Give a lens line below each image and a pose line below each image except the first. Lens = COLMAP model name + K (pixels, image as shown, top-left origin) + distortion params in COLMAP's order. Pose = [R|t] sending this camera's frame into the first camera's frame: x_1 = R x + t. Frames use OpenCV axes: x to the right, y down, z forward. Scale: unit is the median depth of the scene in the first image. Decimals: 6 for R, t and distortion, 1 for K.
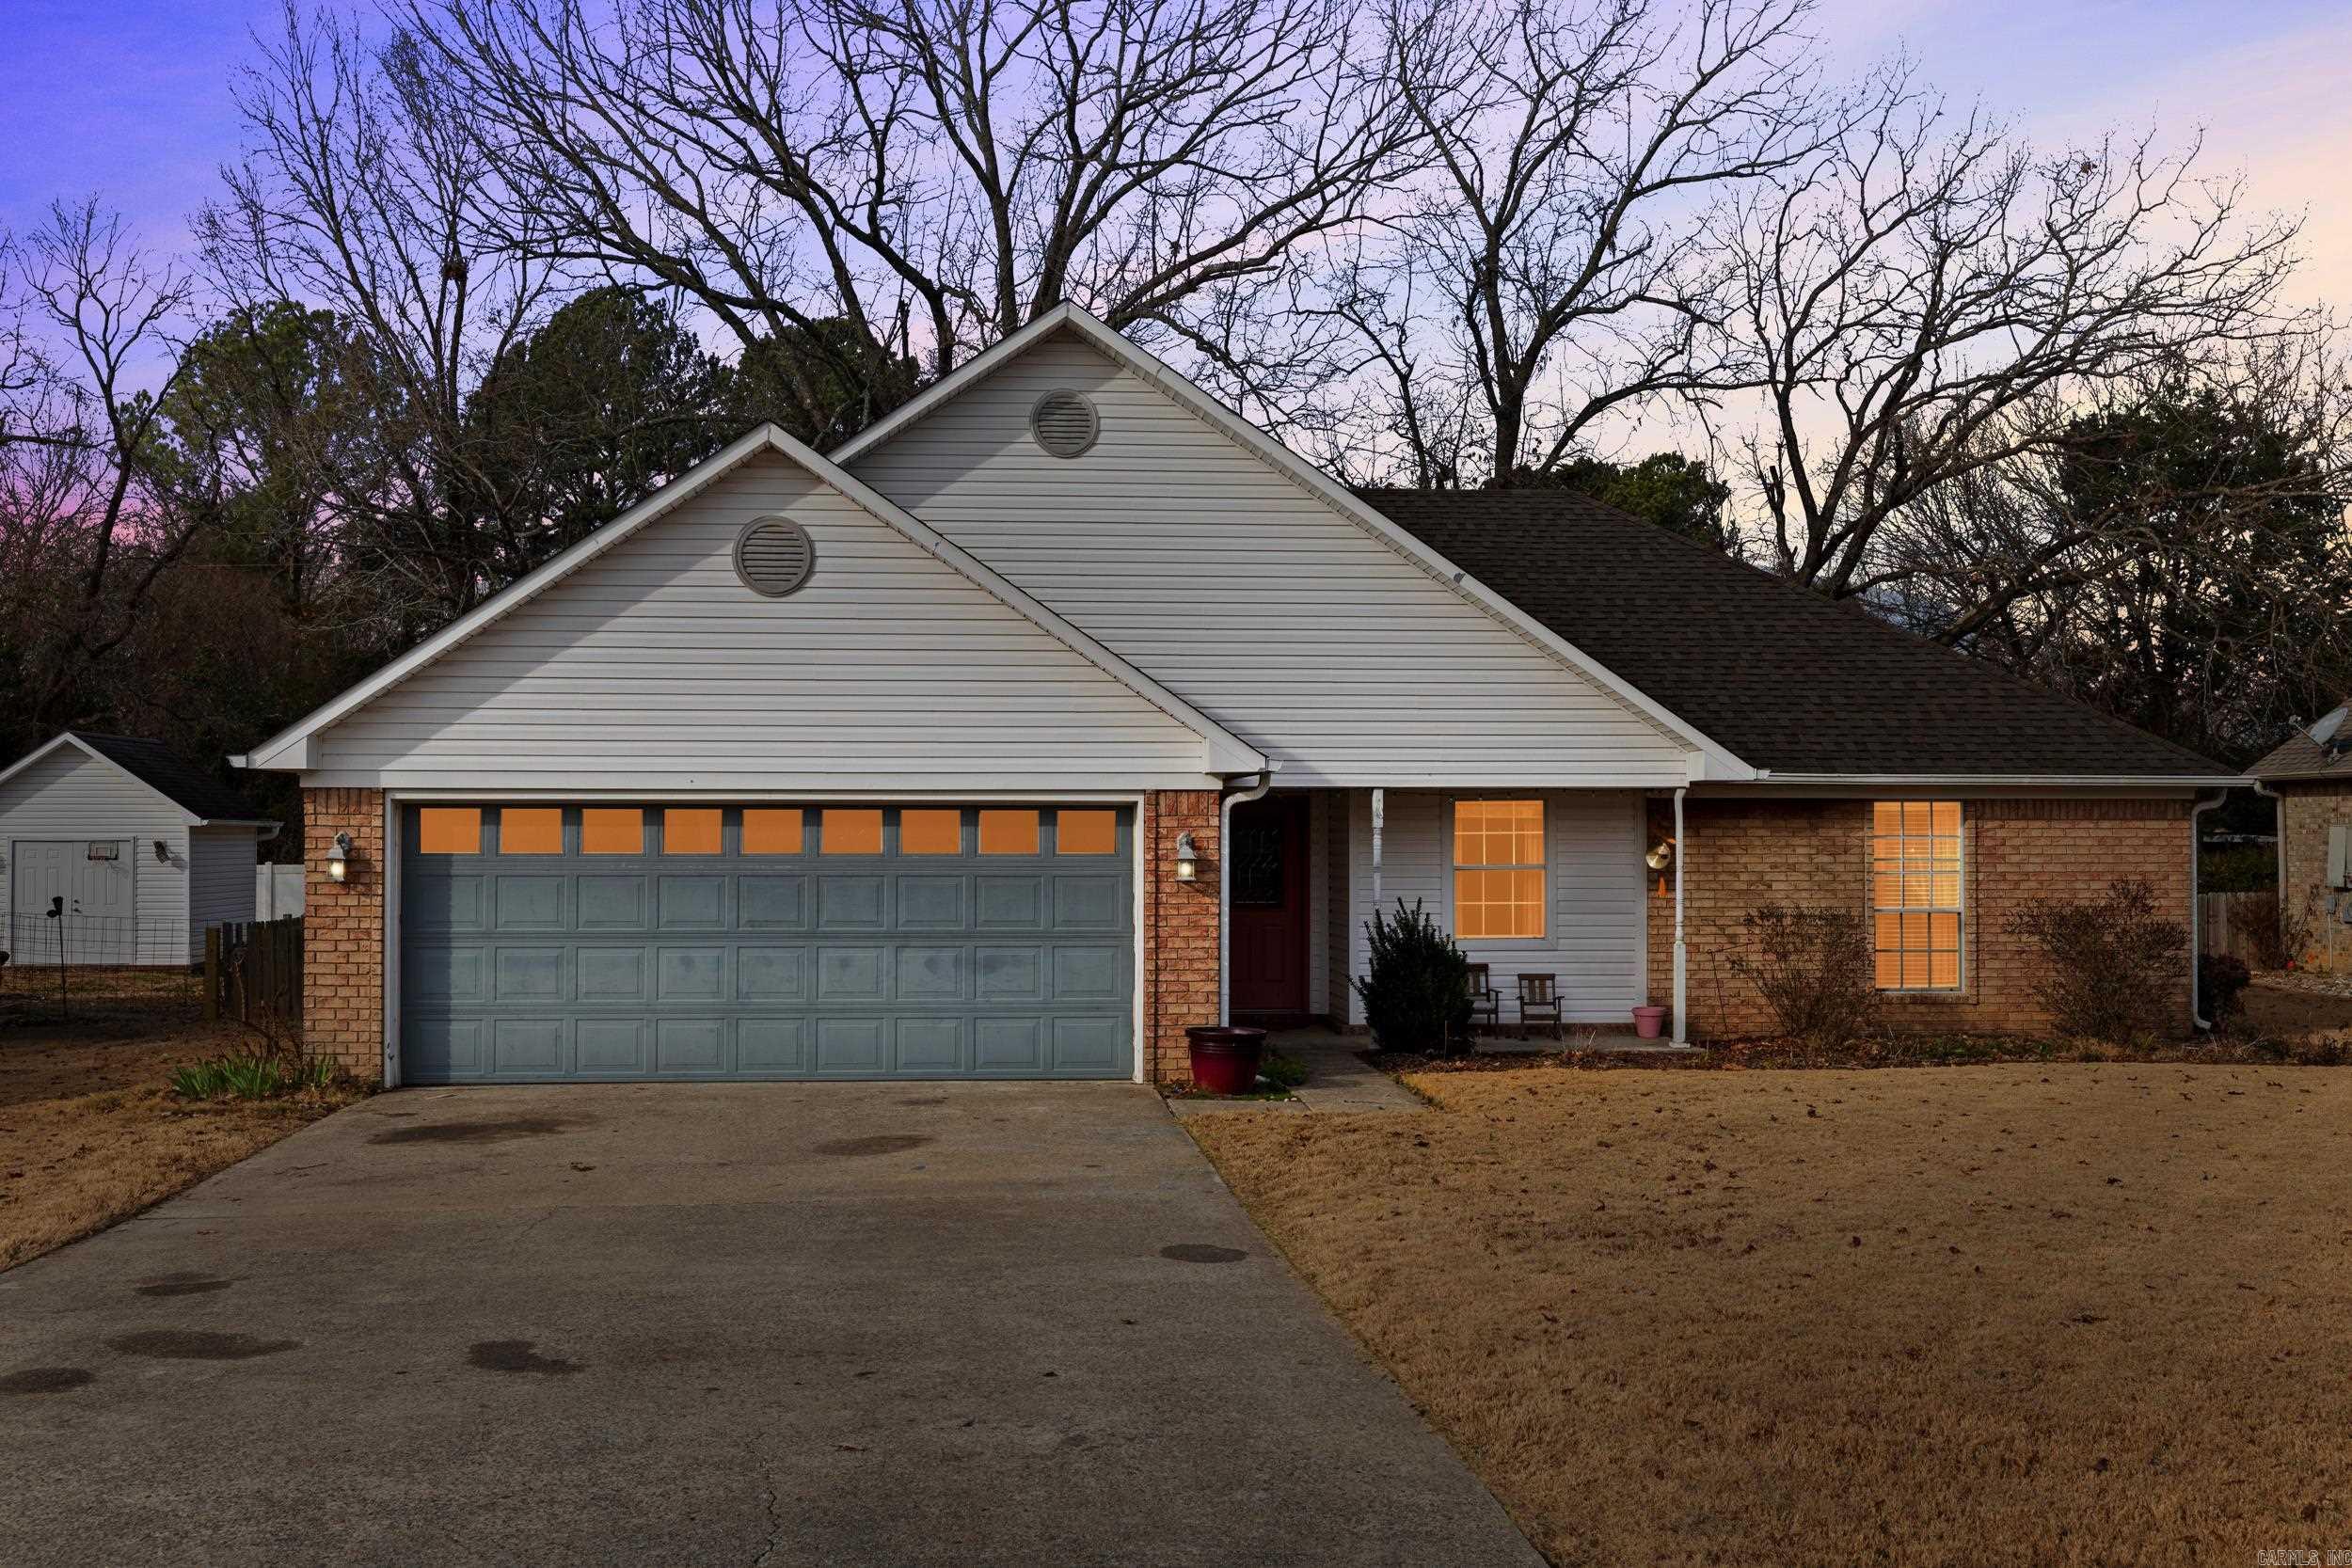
lens RADIAL K [[2326.5, 0, 1184.4], [0, 2326.5, 786.4], [0, 0, 1]] dist [-0.017883, 0.000000]
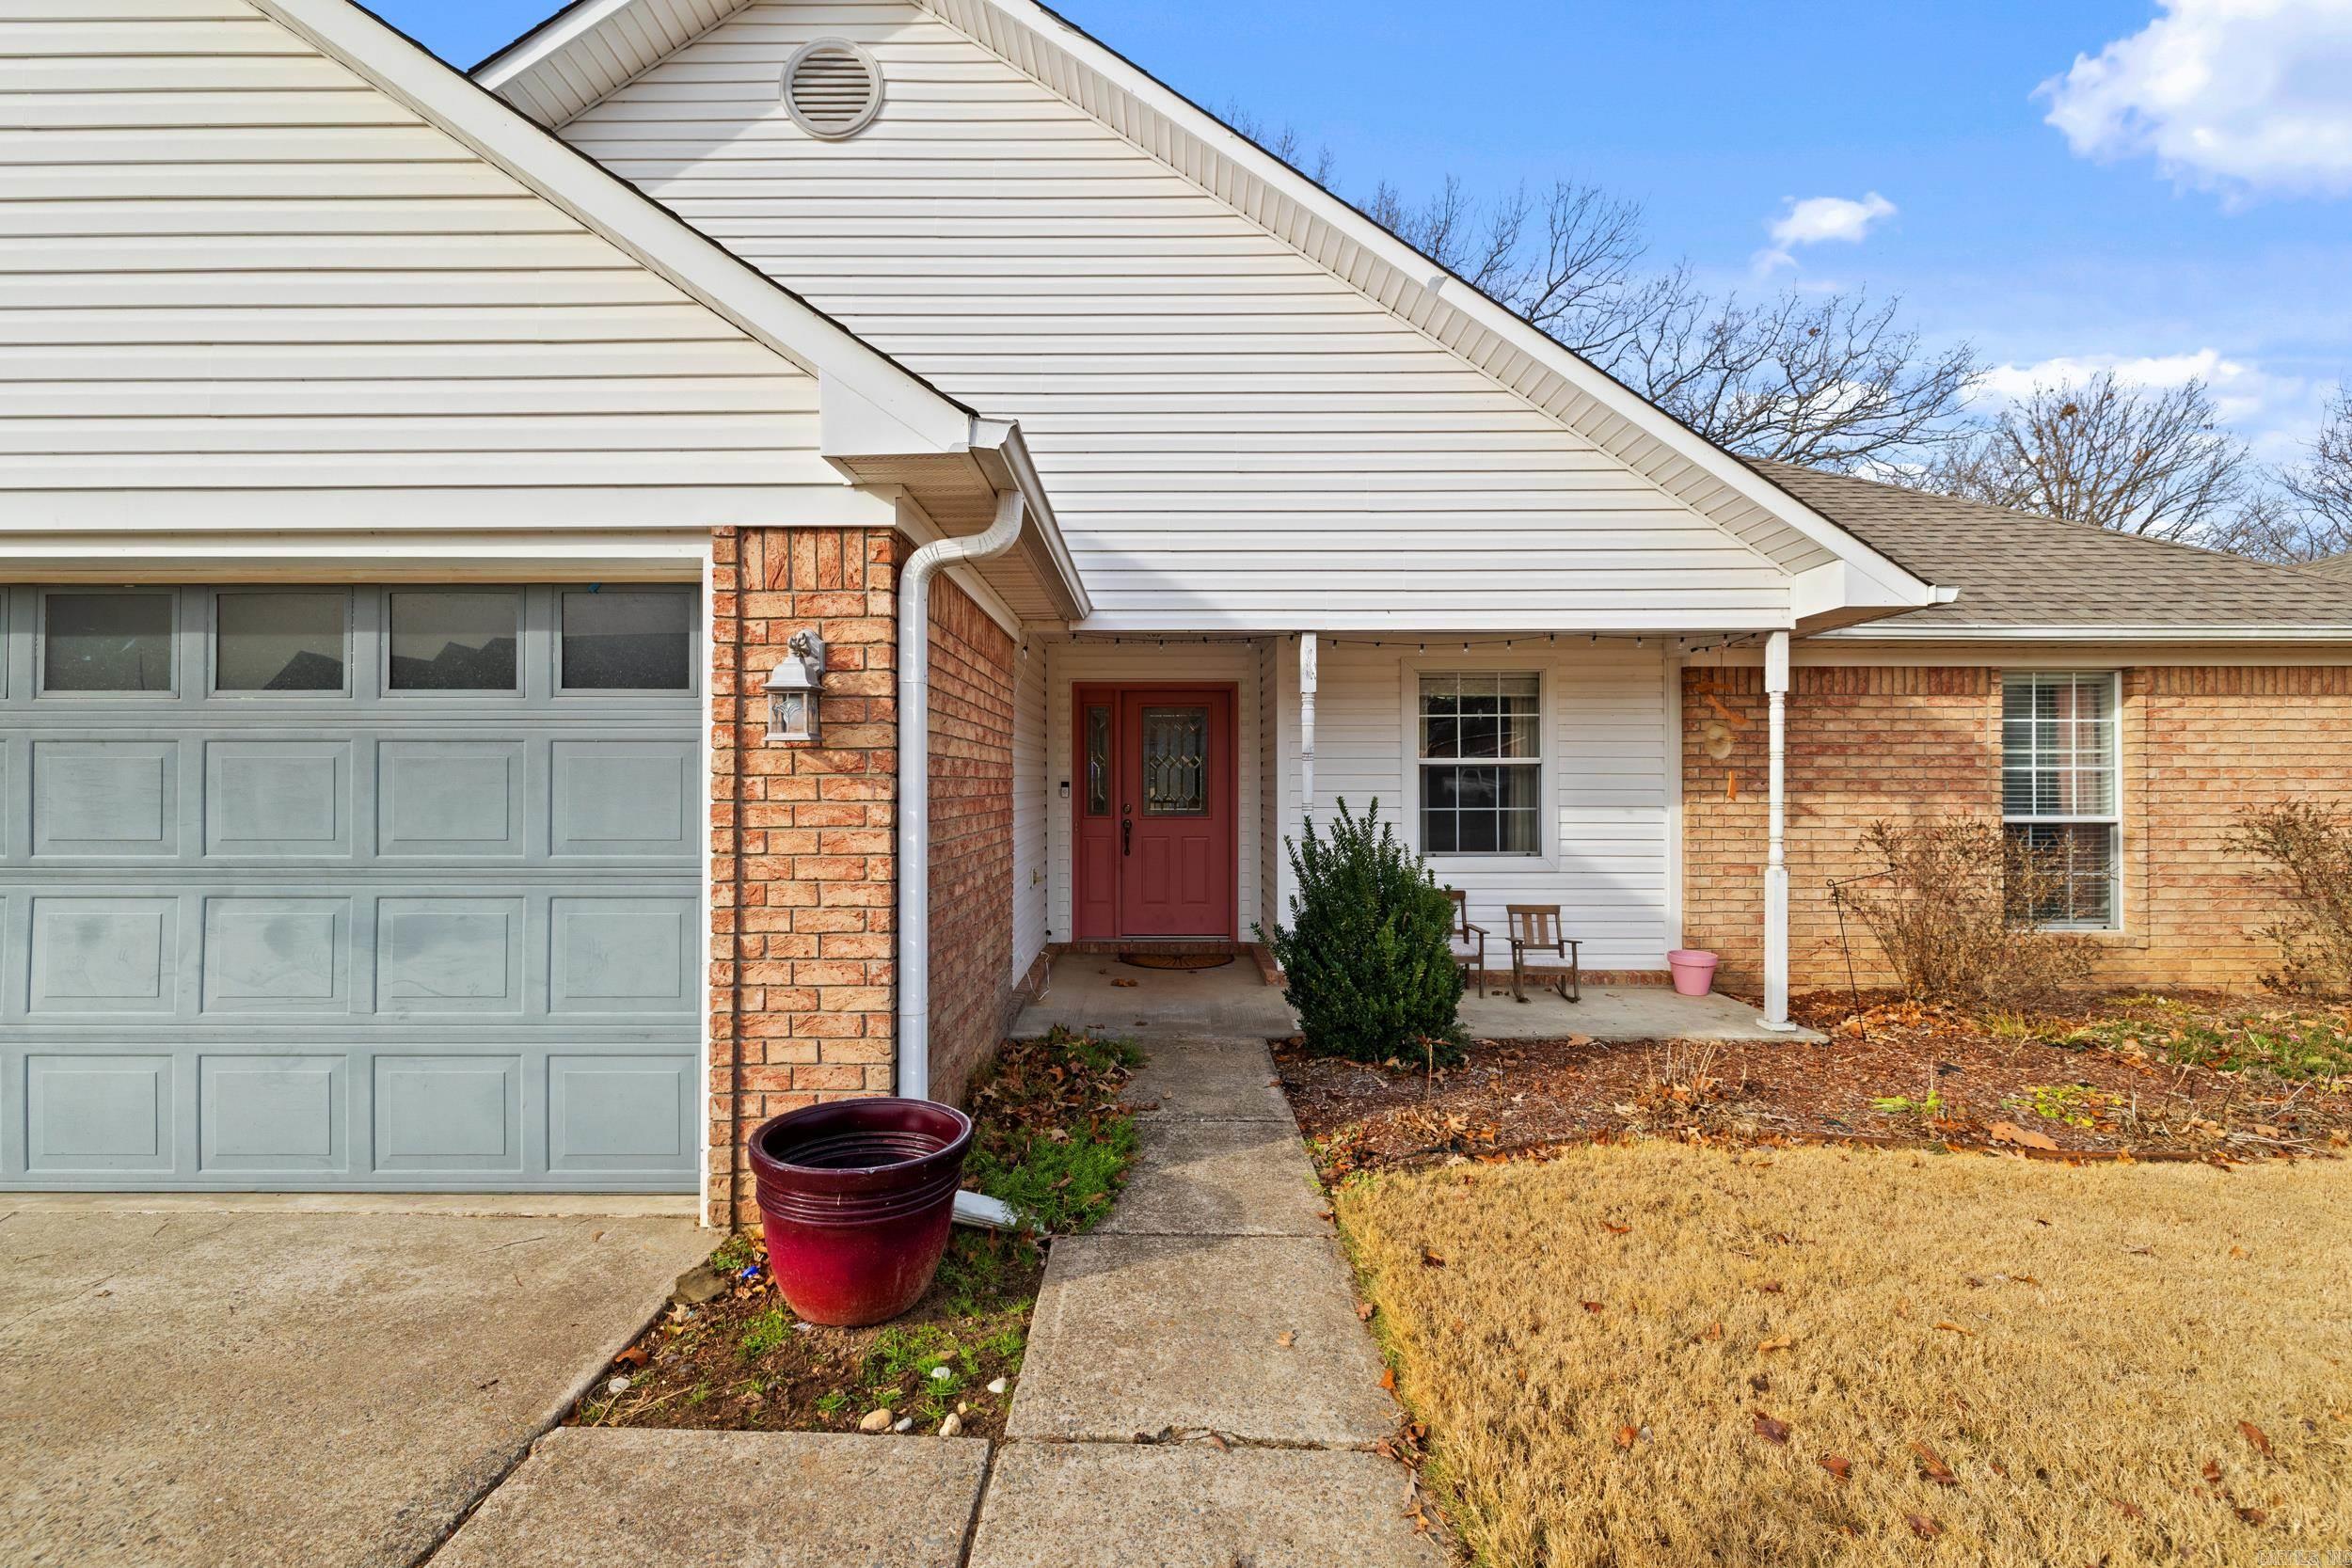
lens RADIAL K [[987.5, 0, 1161.6], [0, 987.5, 785.1], [0, 0, 1]] dist [-0.009461, 0.000532]
pose [[0.994666, -0.003119, -0.103103, 0.071346], [0.004880, 0.999846, 0.016832, 0.039361], [0.103034, -0.017245, 0.994528, 0.726788]]
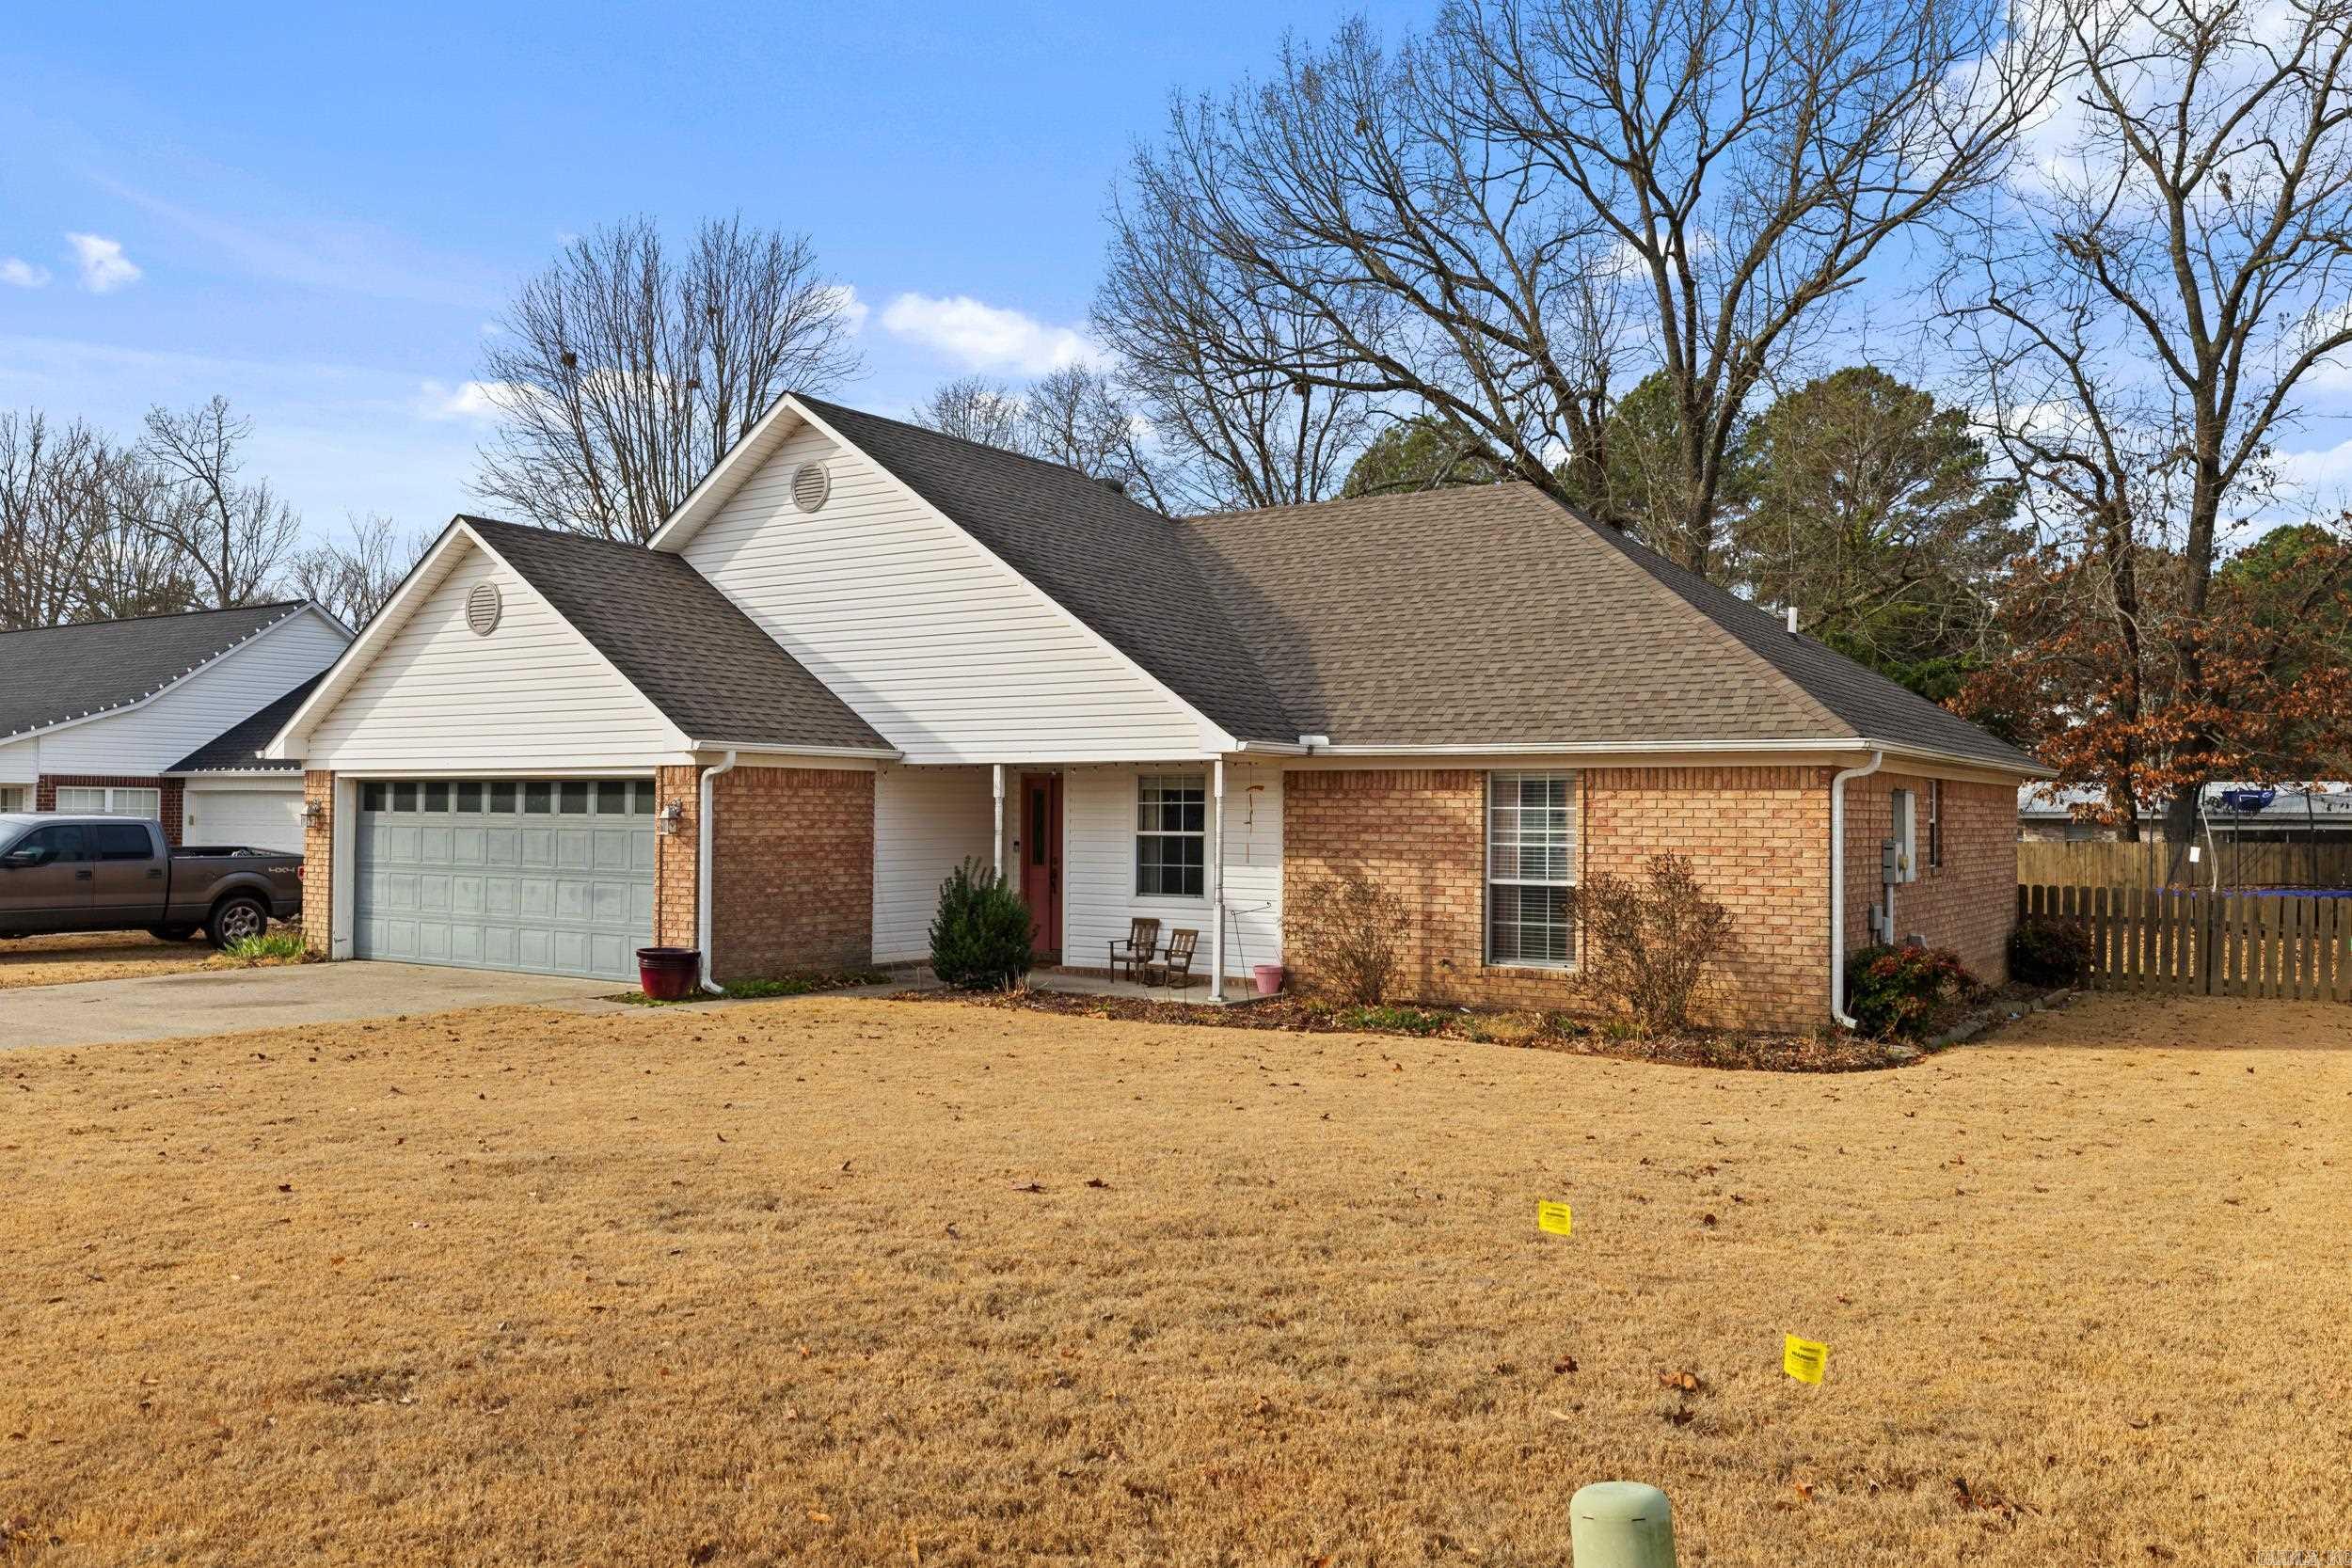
lens RADIAL K [[1903.0, 0, 1164.8], [0, 1903.0, 784.5], [0, 0, 1]] dist [0.001035, 0.001194]
pose [[0.764332, -0.007274, -0.644782, 0.784315], [0.005207, 0.999973, -0.005110, 0.016686], [0.644802, 0.000548, 0.764349, 0.316797]]
